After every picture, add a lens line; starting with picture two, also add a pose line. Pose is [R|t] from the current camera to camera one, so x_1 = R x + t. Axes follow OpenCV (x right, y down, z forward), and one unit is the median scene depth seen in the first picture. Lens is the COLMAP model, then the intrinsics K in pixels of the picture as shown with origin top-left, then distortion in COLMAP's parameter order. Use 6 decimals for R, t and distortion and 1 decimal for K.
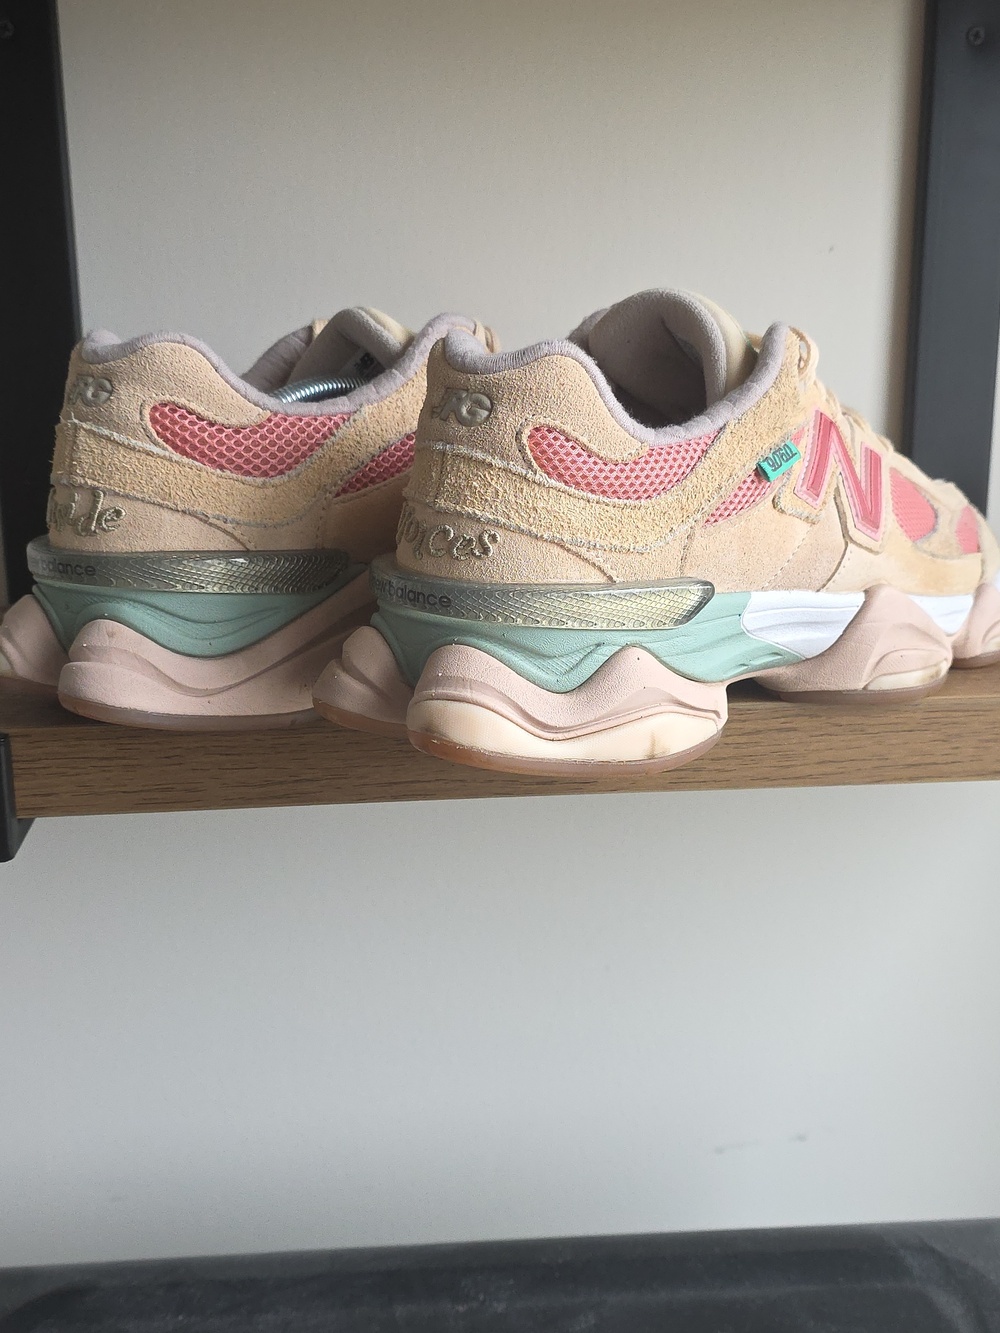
lens RADIAL K [[1100.6, 0, 500.0], [0, 1100.6, 666.5], [0, 0, 1]] dist [0.003836, -0.004382]
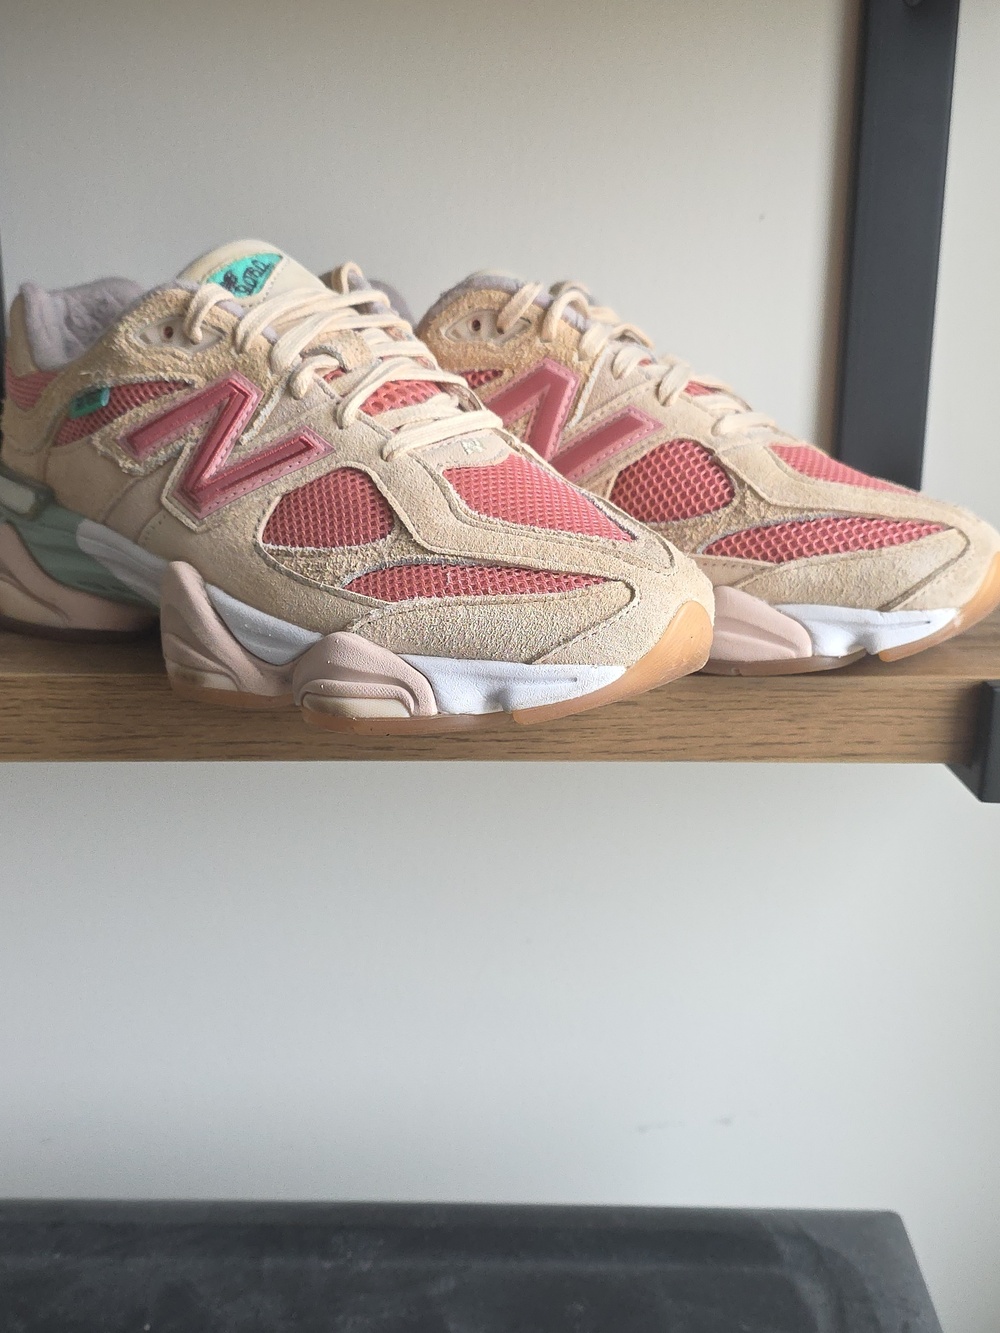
lens RADIAL K [[1100.6, 0, 500.0], [0, 1100.6, 666.5], [0, 0, 1]] dist [0.003836, -0.004382]
pose [[0.997740, 0.032412, -0.058856, 0.166498], [-0.031250, 0.999300, 0.020552, 0.006285], [0.059481, -0.018667, 0.998055, 0.007178]]
